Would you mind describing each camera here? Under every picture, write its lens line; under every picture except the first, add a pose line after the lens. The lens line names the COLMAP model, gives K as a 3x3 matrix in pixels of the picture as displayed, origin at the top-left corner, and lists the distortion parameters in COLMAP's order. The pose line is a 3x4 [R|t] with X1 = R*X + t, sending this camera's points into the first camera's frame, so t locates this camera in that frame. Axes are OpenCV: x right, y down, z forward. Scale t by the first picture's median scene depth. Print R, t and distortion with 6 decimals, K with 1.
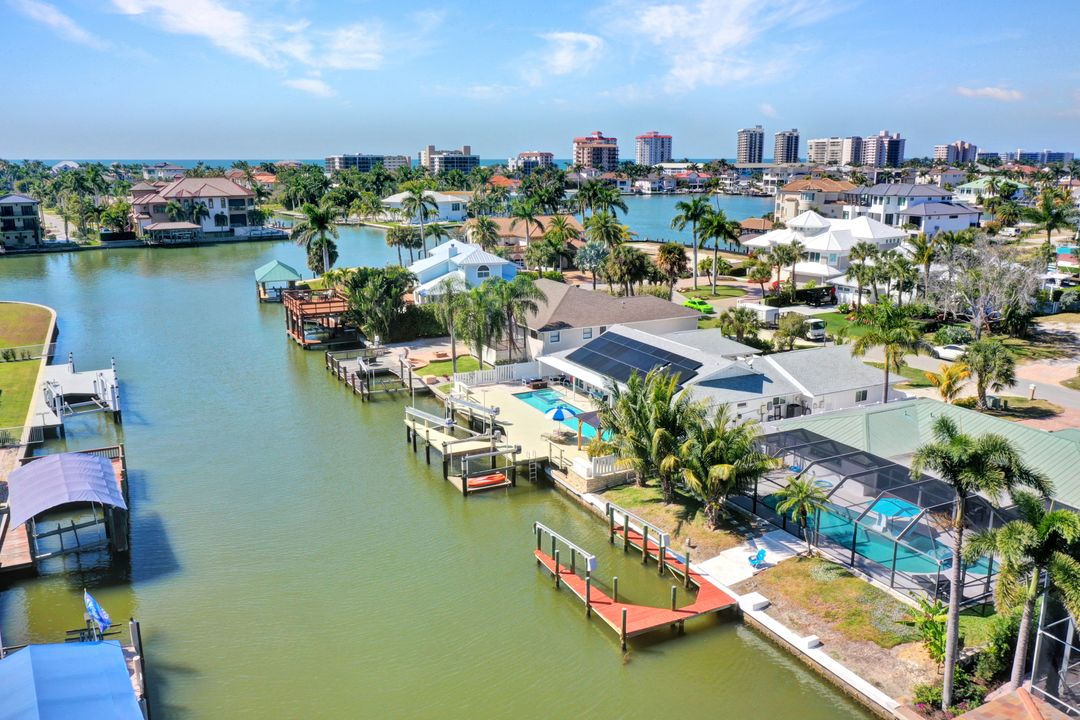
lens RADIAL K [[849.7, 0, 540.0], [0, 849.7, 360.0], [0, 0, 1]] dist [0.005321, -0.008576]
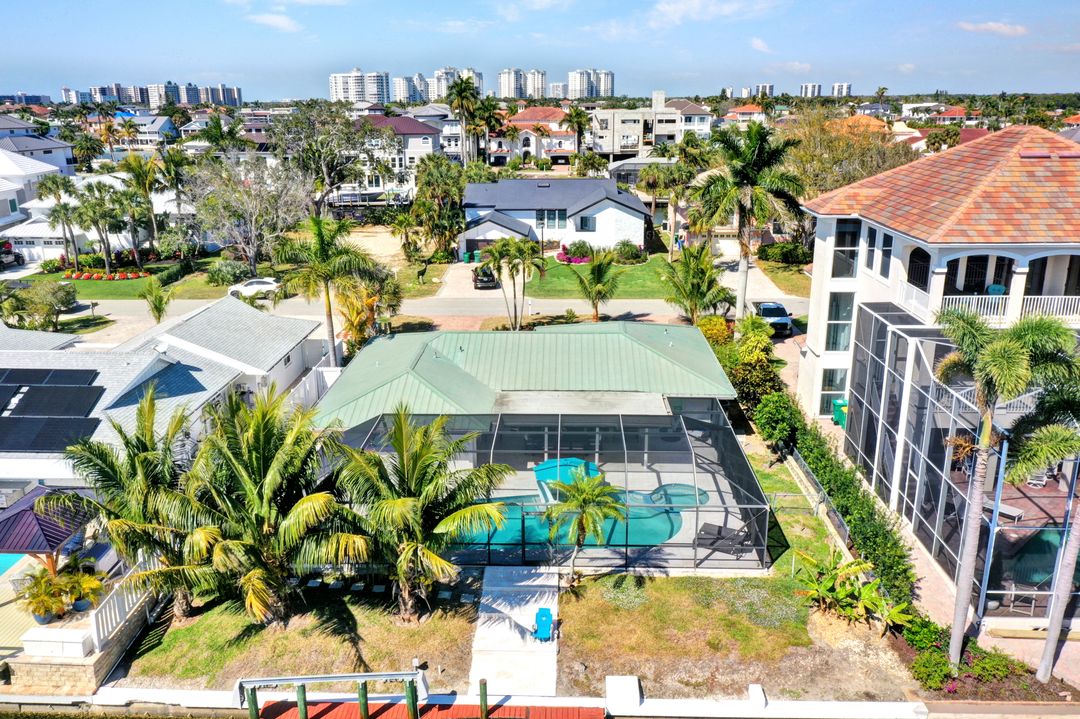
lens RADIAL K [[849.7, 0, 540.0], [0, 849.7, 359.5], [0, 0, 1]] dist [0.005321, -0.008576]
pose [[0.481659, -0.252283, 0.839261, -0.194094], [0.202996, 0.963740, 0.173200, -0.055288], [-0.852524, 0.086943, 0.515406, 0.597435]]
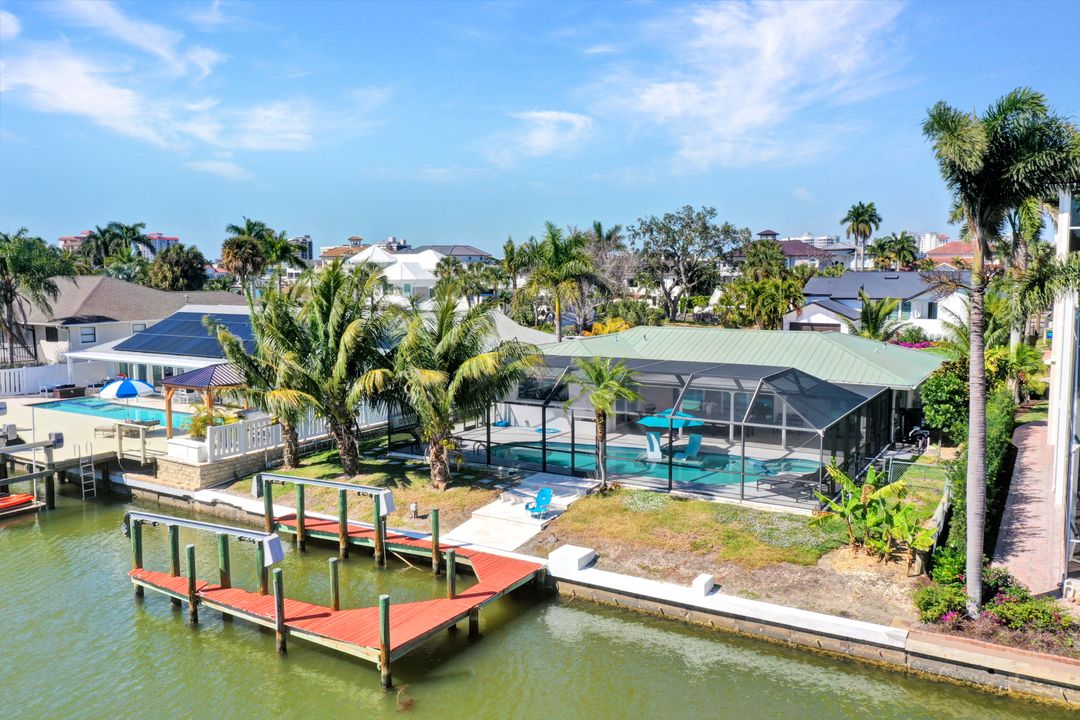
lens RADIAL K [[849.7, 0, 540.0], [0, 849.7, 360.0], [0, 0, 1]] dist [0.005321, -0.008576]
pose [[0.851018, -0.052468, 0.522508, -0.052250], [0.120587, 0.987933, -0.097198, 0.170983], [-0.511103, 0.145725, 0.847076, 0.418621]]
